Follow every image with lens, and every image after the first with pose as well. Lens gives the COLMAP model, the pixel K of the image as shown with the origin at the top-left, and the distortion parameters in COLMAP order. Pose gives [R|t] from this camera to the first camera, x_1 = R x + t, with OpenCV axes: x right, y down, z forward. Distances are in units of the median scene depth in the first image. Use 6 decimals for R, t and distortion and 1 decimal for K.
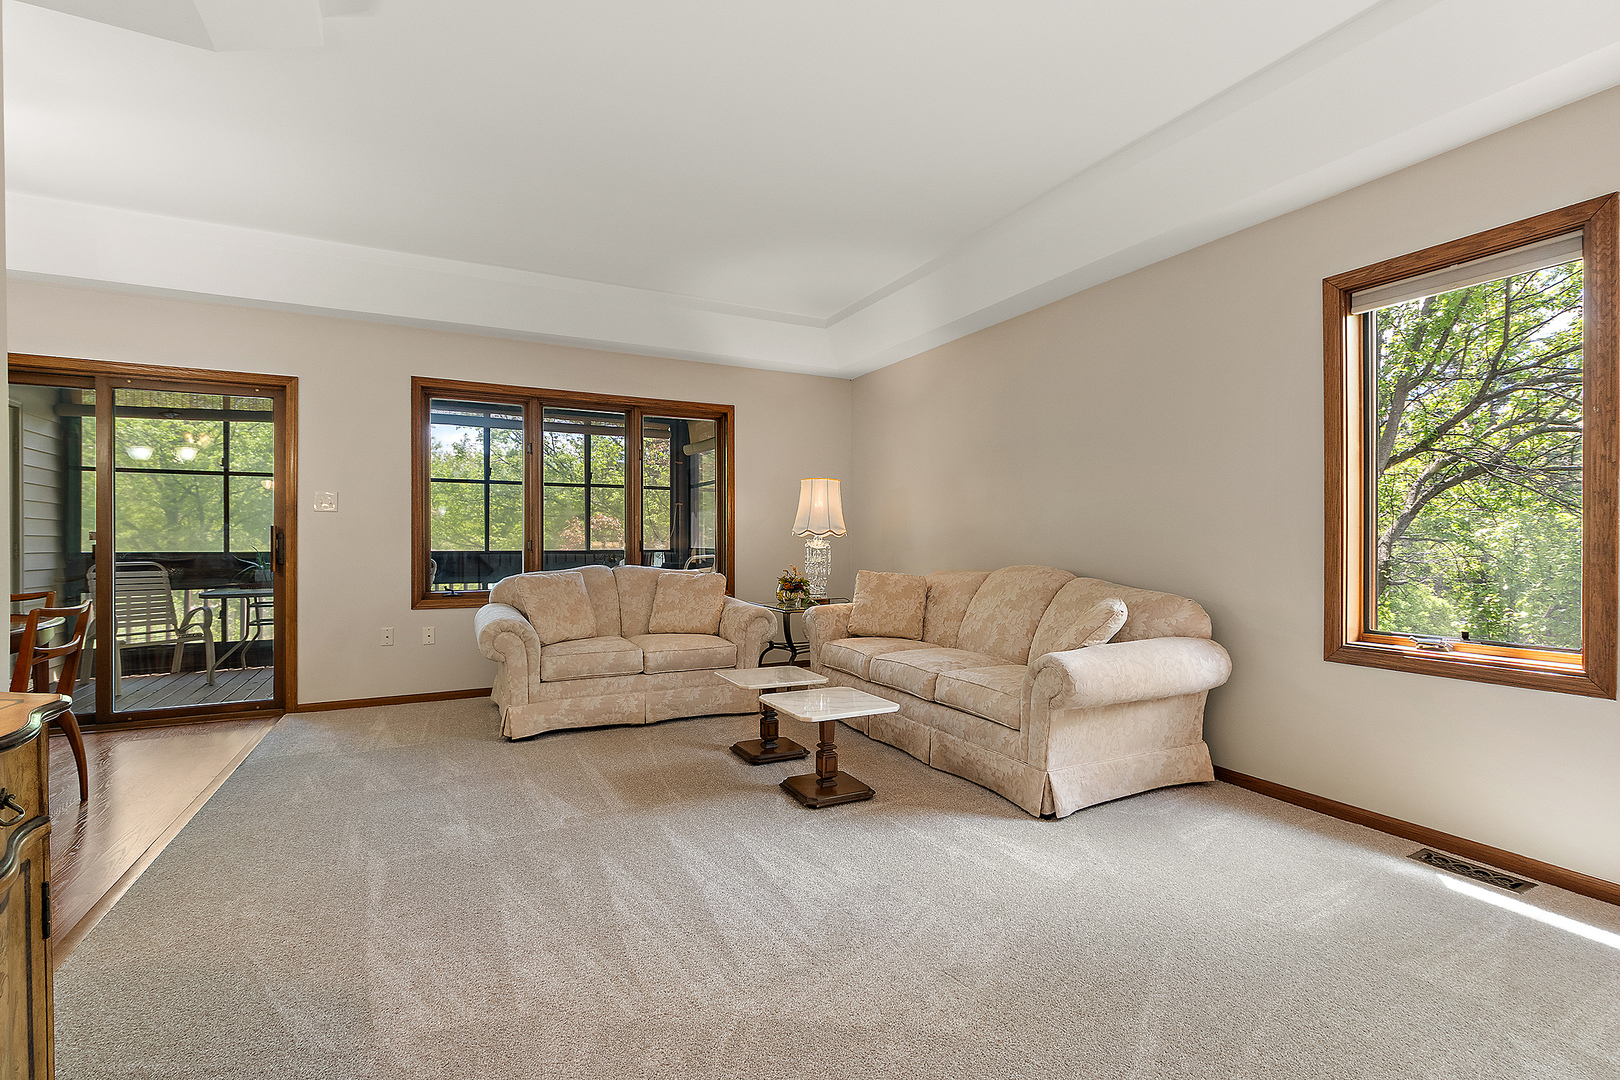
lens RADIAL K [[726.9, 0, 805.1], [0, 726.9, 541.8], [0, 0, 1]] dist [0.001559, -0.000230]
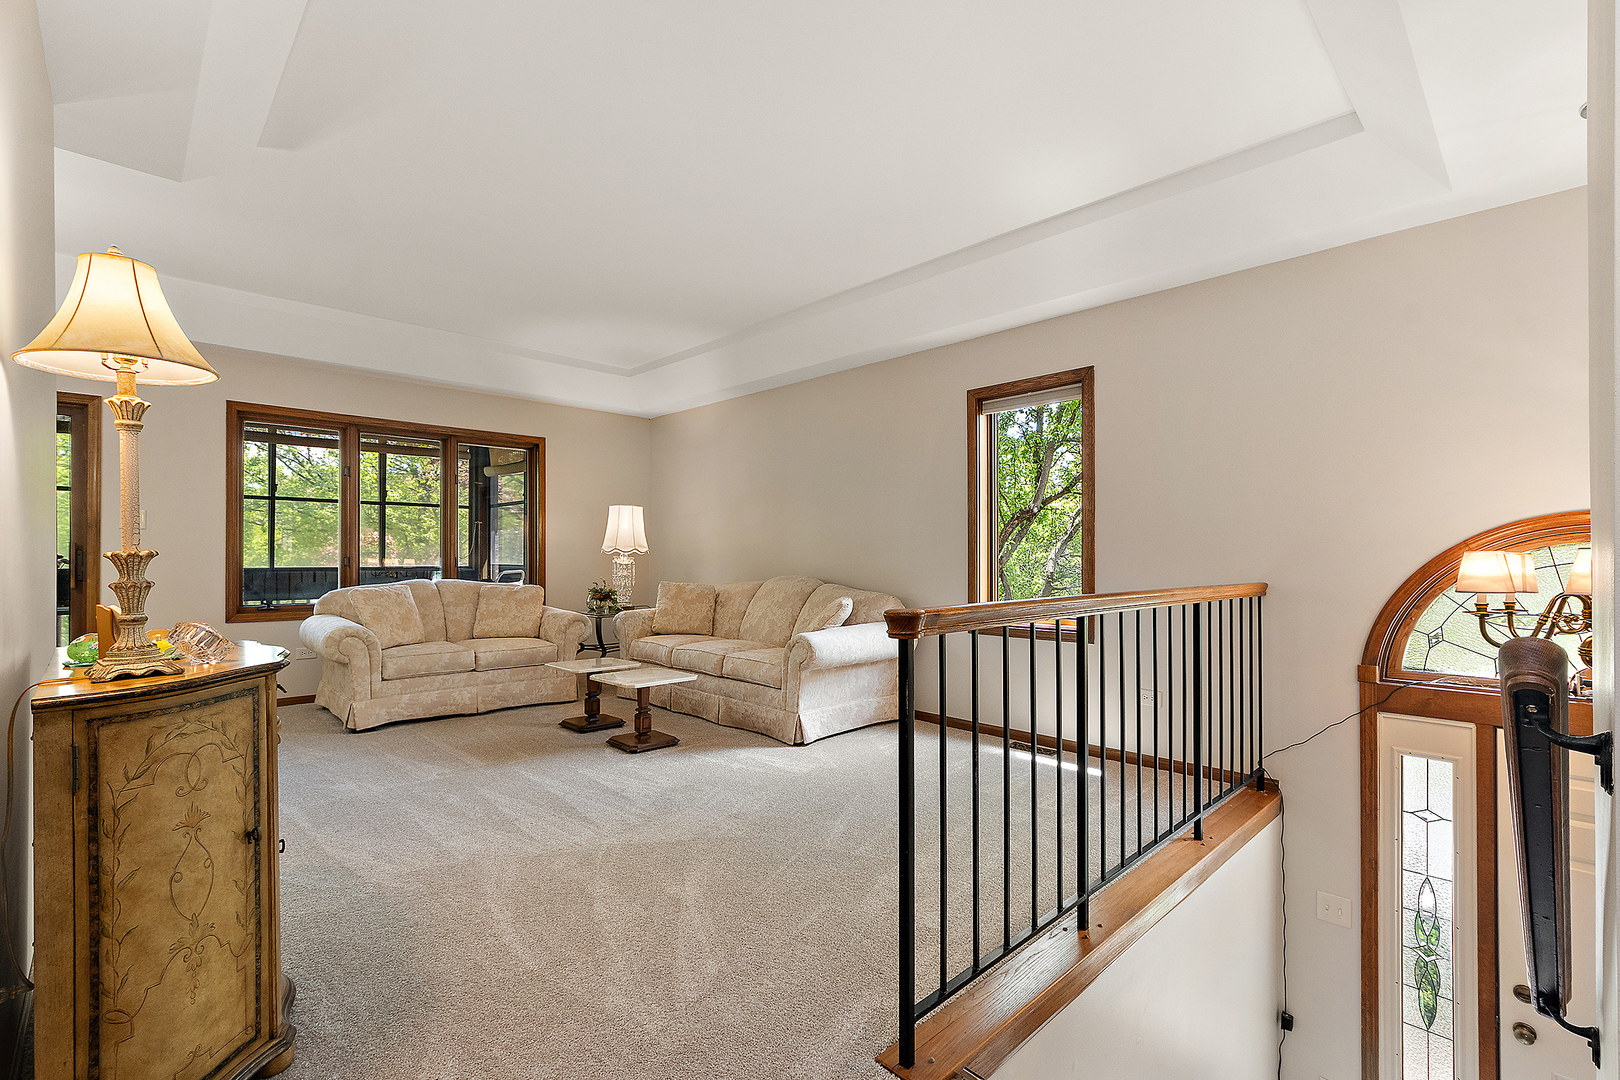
lens RADIAL K [[735.8, 0, 809.0], [0, 735.8, 550.4], [0, 0, 1]] dist [0.000380, -0.000204]
pose [[0.955879, 0.002593, 0.293750, -0.055888], [0.000928, 0.999929, -0.011847, 0.001967], [-0.293760, 0.011597, 0.955809, -0.284349]]
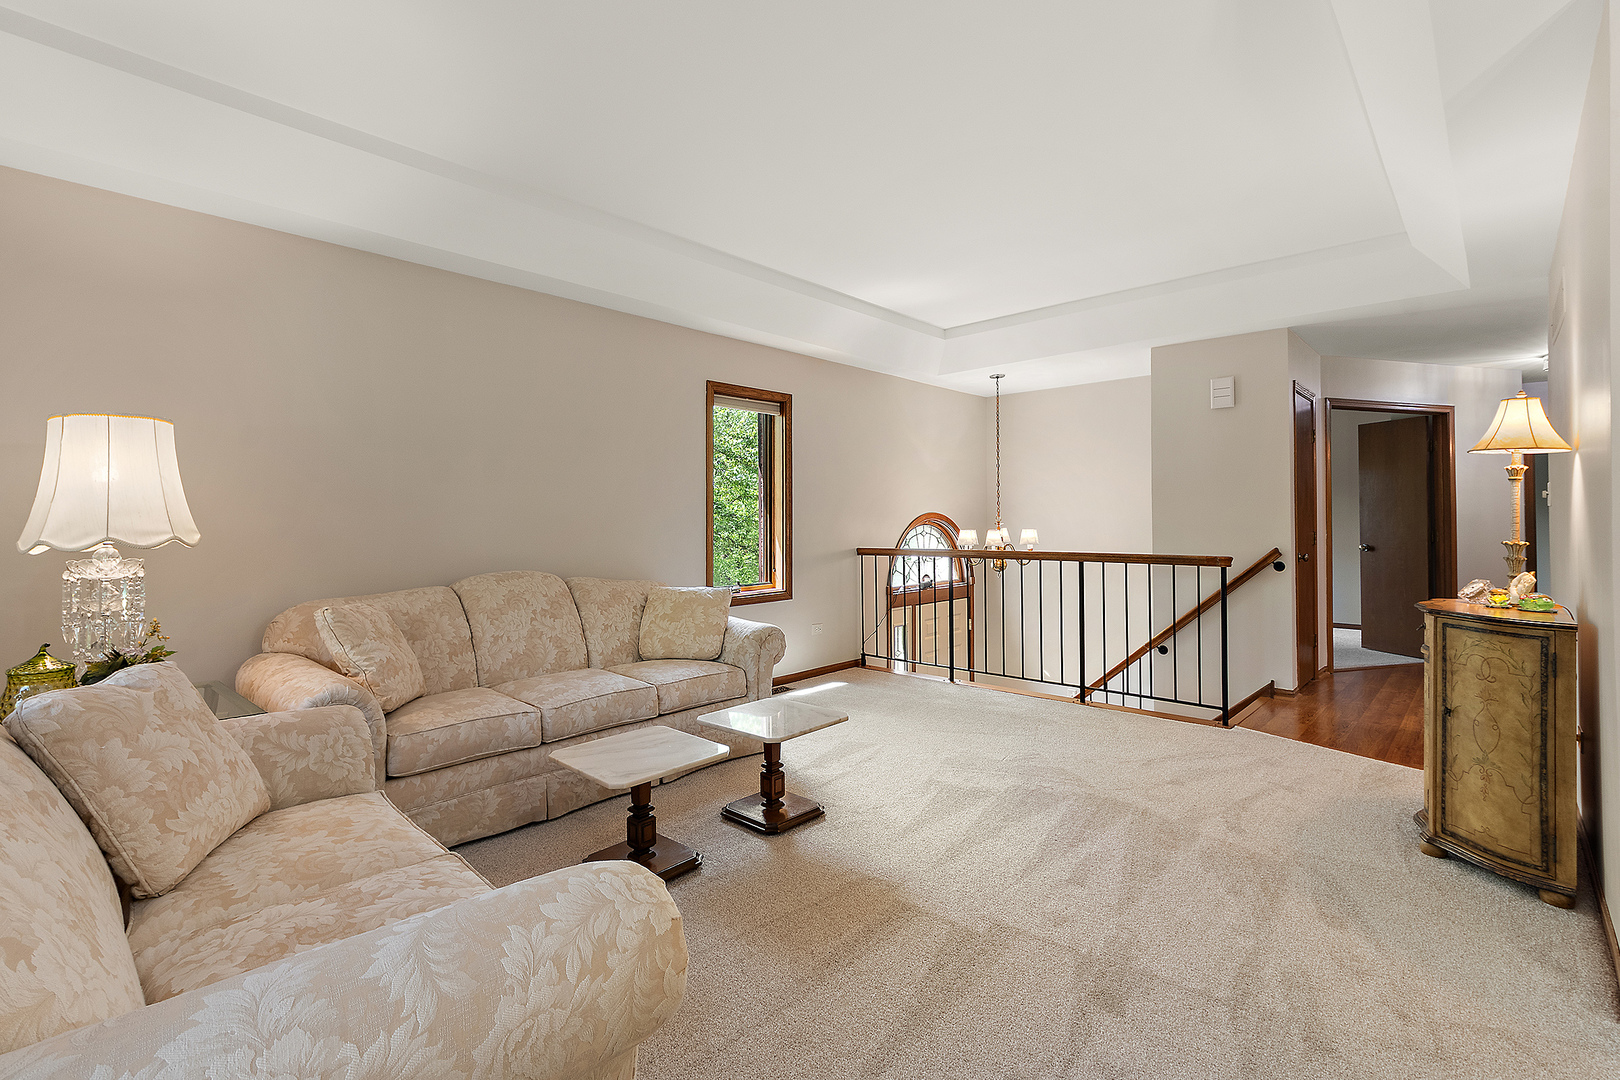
lens RADIAL K [[723.3, 0, 806.3], [0, 723.3, 530.4], [0, 0, 1]] dist [0.001024, -0.000328]
pose [[-0.336231, -0.009891, 0.941728, -0.628289], [0.008699, 0.999870, 0.013607, -0.026488], [-0.941739, 0.012767, -0.336101, 0.919744]]
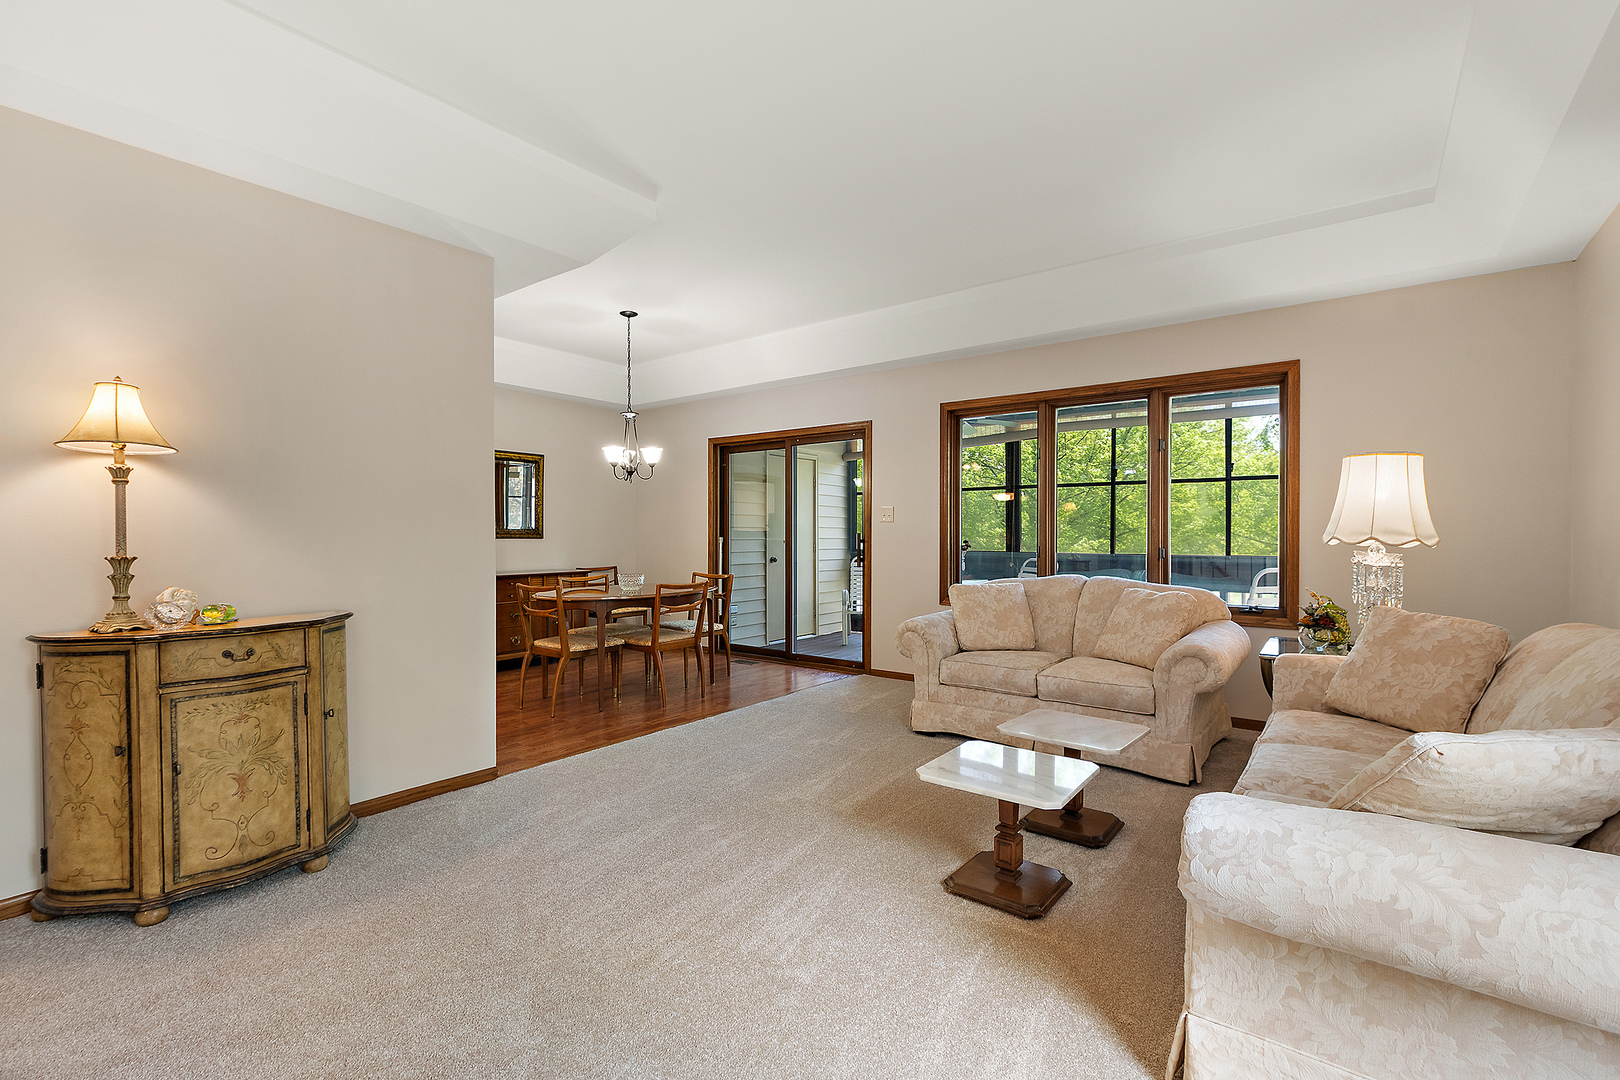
lens RADIAL K [[726.9, 0, 805.1], [0, 726.9, 541.8], [0, 0, 1]] dist [0.001559, -0.000230]
pose [[0.425899, 0.009590, -0.904720, 0.456496], [-0.003107, 0.999953, 0.009137, -0.019025], [0.904765, -0.001080, 0.425909, 0.346108]]
